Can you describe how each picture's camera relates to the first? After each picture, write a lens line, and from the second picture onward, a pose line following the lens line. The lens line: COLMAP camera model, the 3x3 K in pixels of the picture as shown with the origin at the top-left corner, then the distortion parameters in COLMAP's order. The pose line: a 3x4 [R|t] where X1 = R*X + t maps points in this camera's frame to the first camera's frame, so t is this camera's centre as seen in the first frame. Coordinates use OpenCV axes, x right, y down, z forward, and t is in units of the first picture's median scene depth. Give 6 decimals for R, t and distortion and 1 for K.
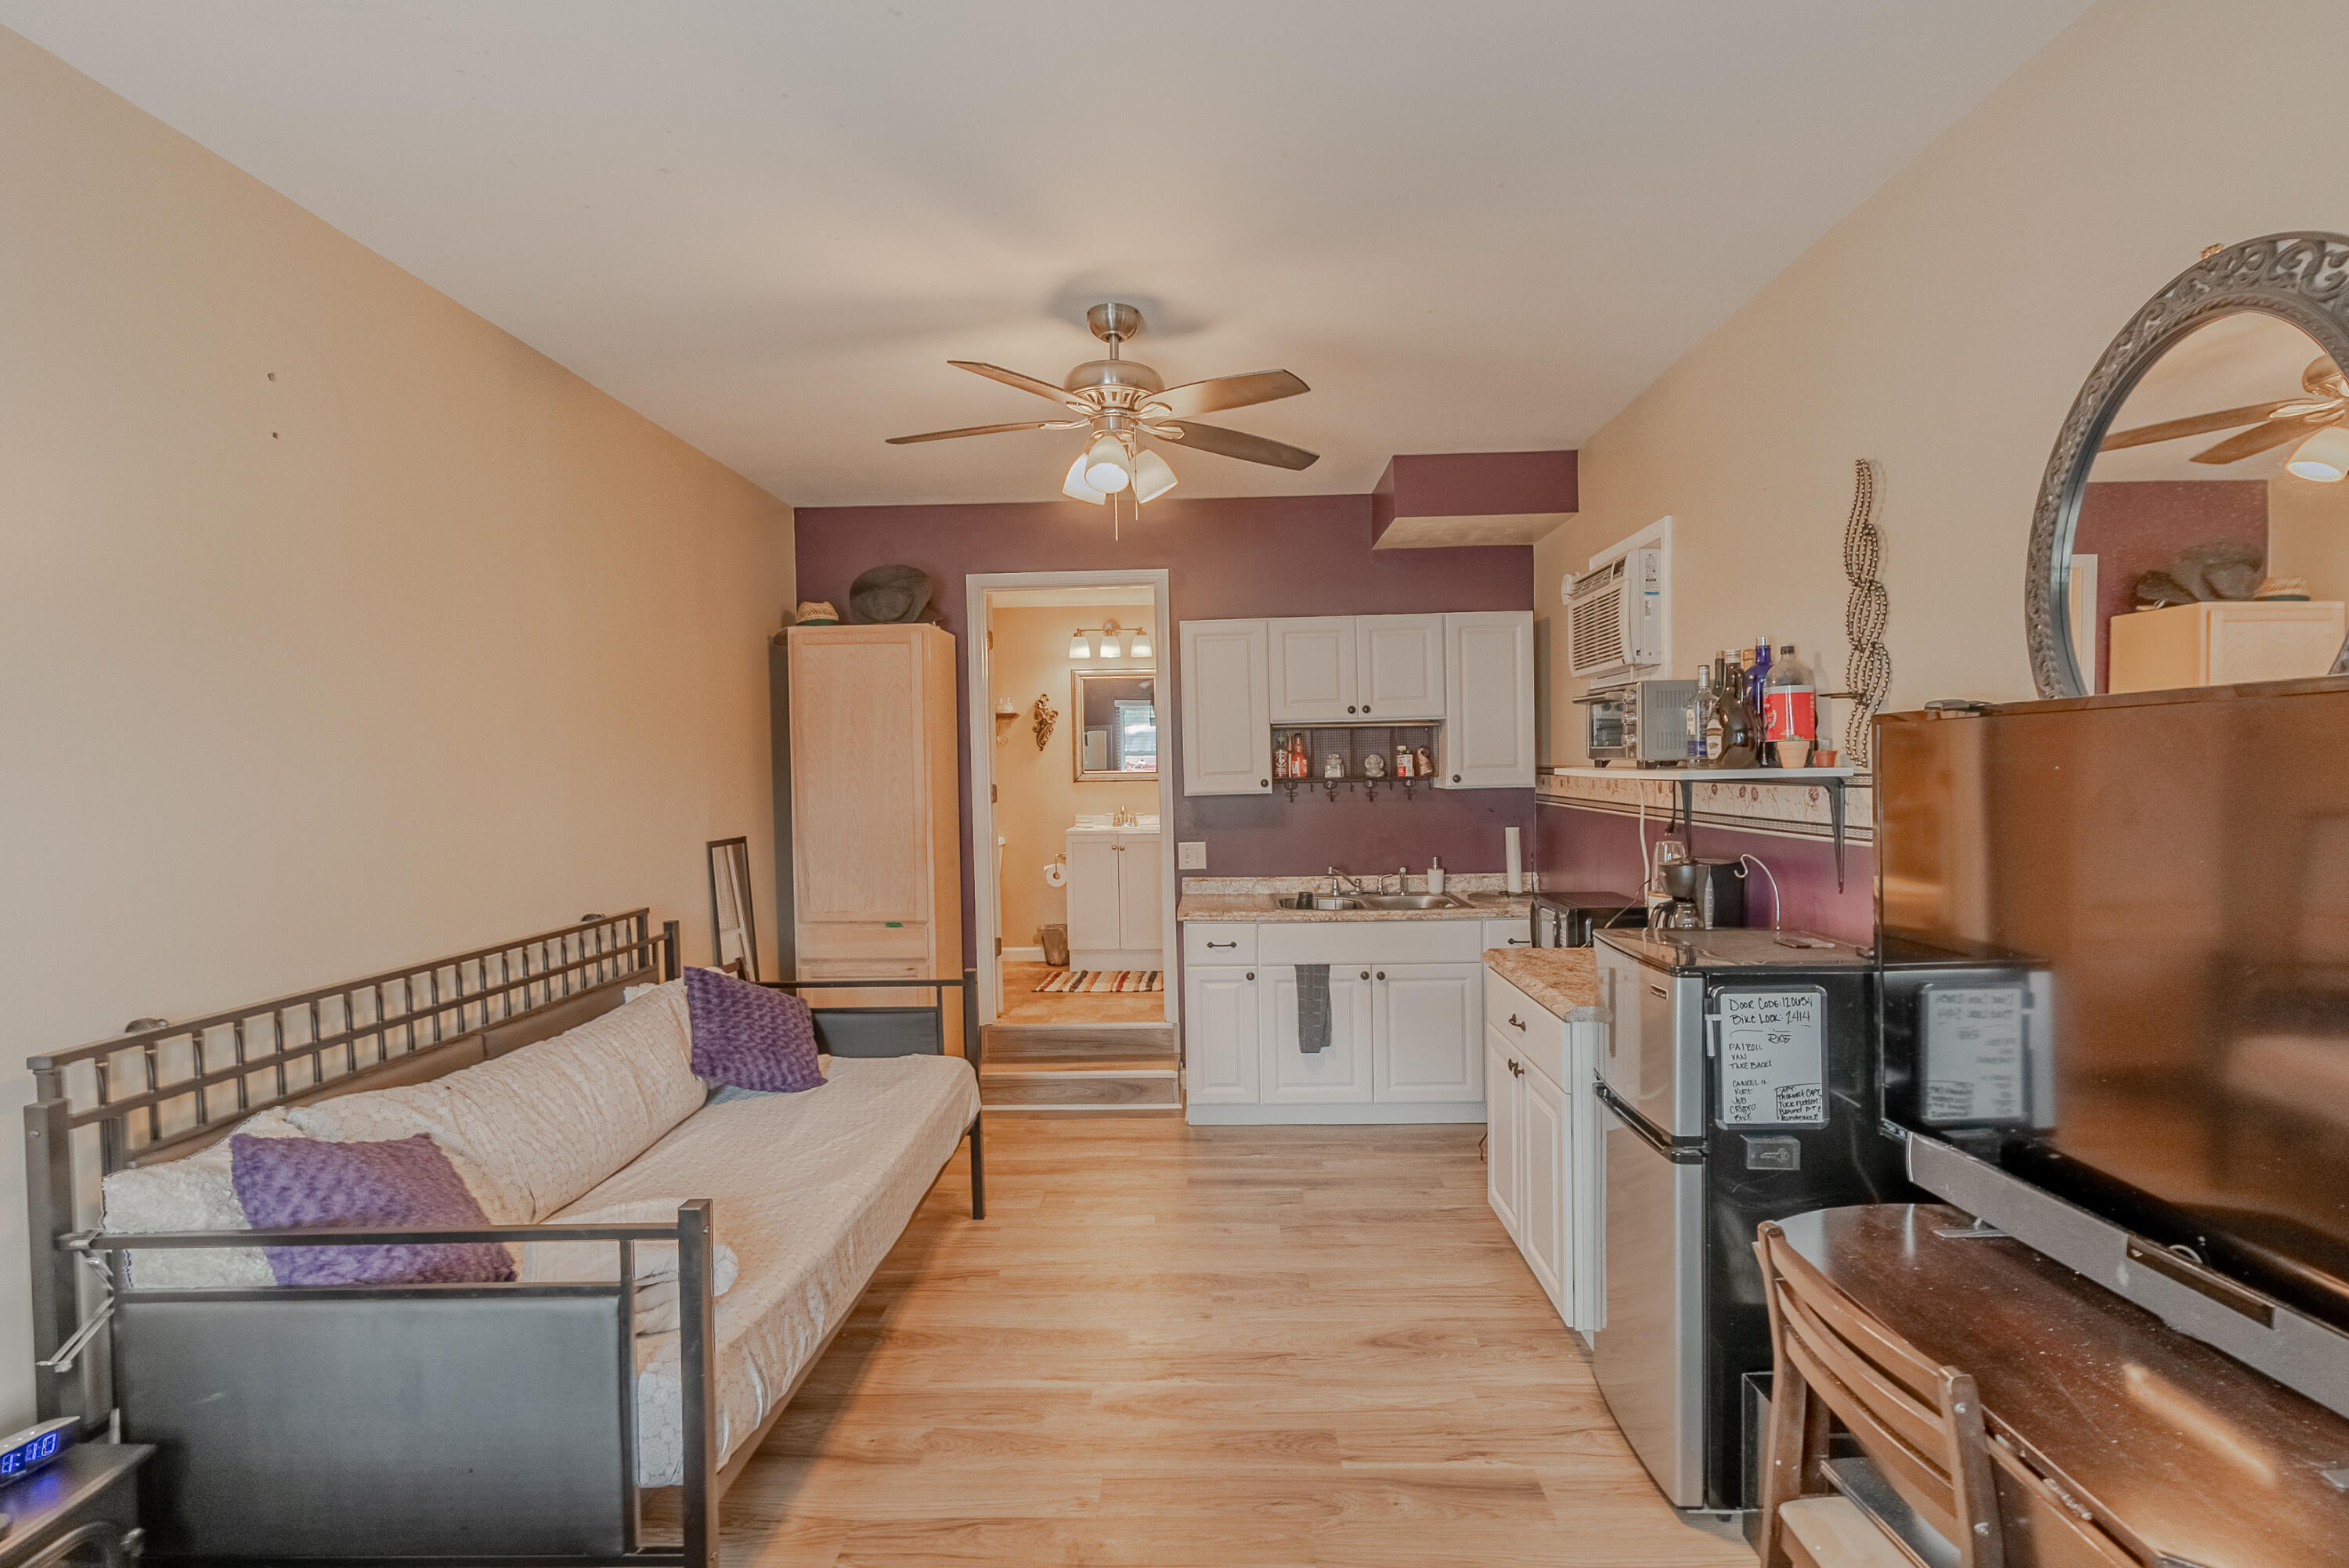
lens RADIAL K [[1056.9, 0, 1186.2], [0, 1056.9, 782.8], [0, 0, 1]] dist [-0.015303, 0.006191]
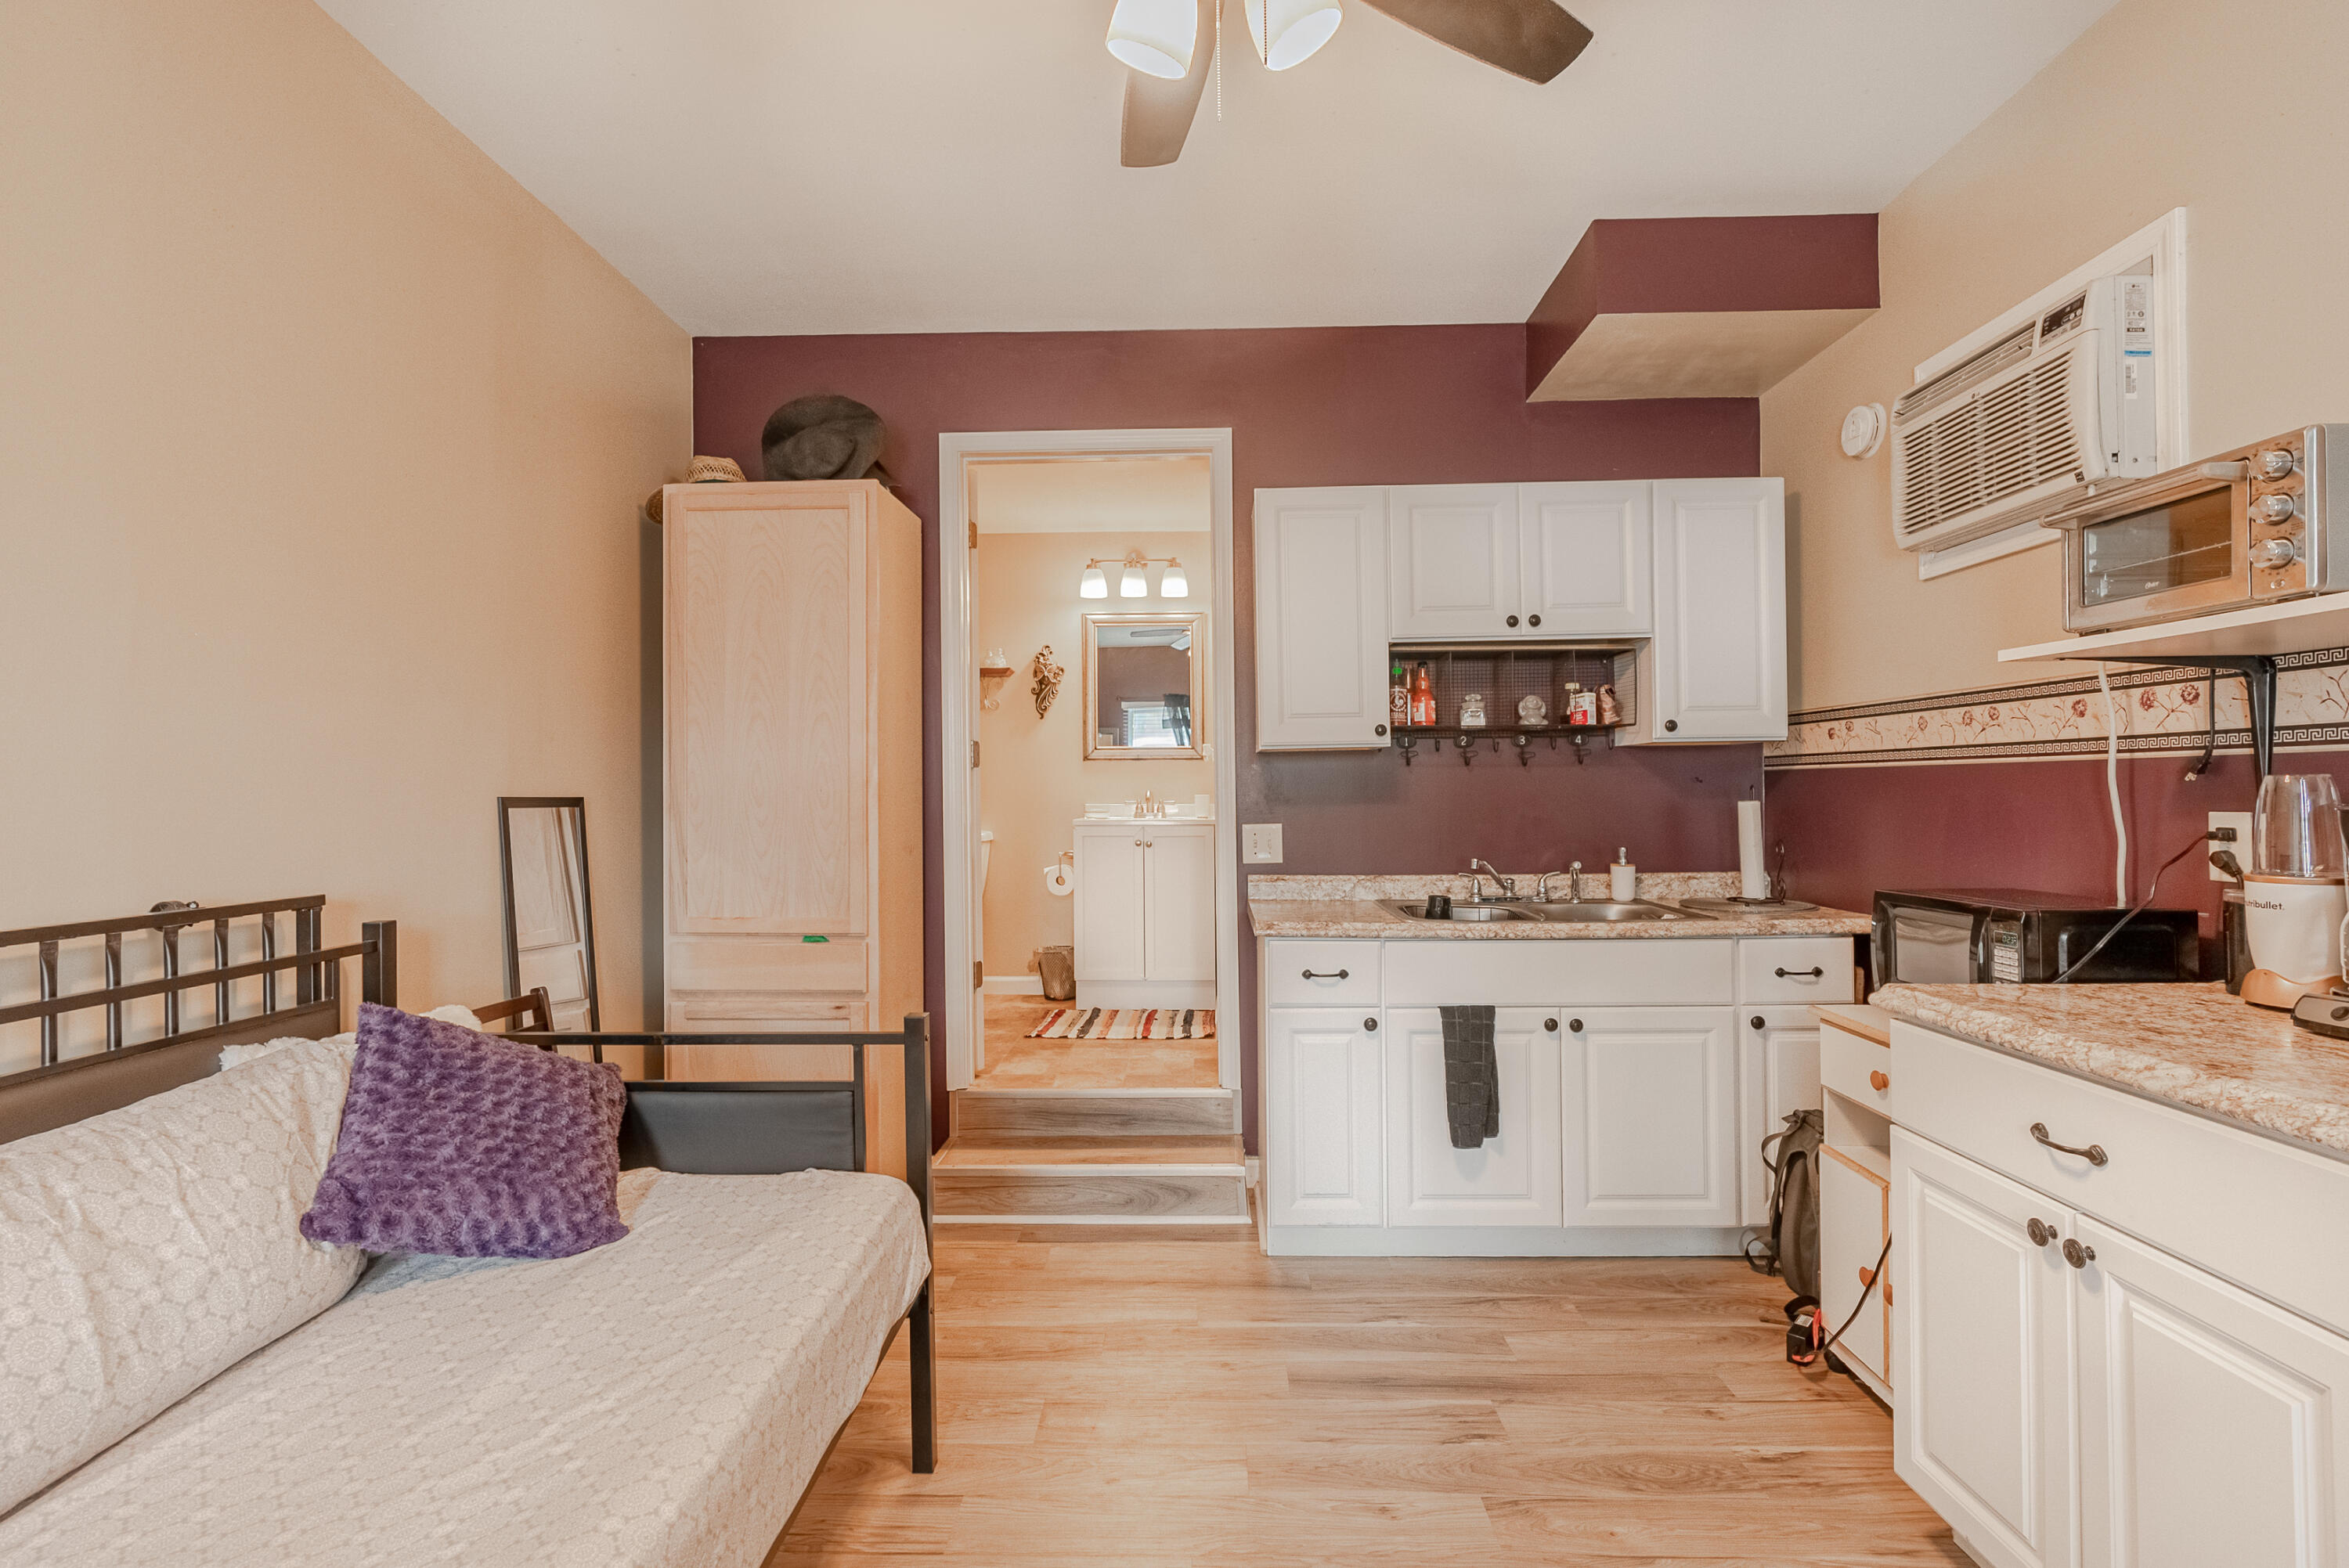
lens RADIAL K [[1065.0, 0, 1185.9], [0, 1065.0, 780.2], [0, 0, 1]] dist [-0.015447, 0.006124]
pose [[0.999951, 0.009587, 0.002586, -0.049993], [-0.009506, 0.999518, -0.029556, 0.052927], [-0.002868, 0.029530, 0.999560, 0.335055]]
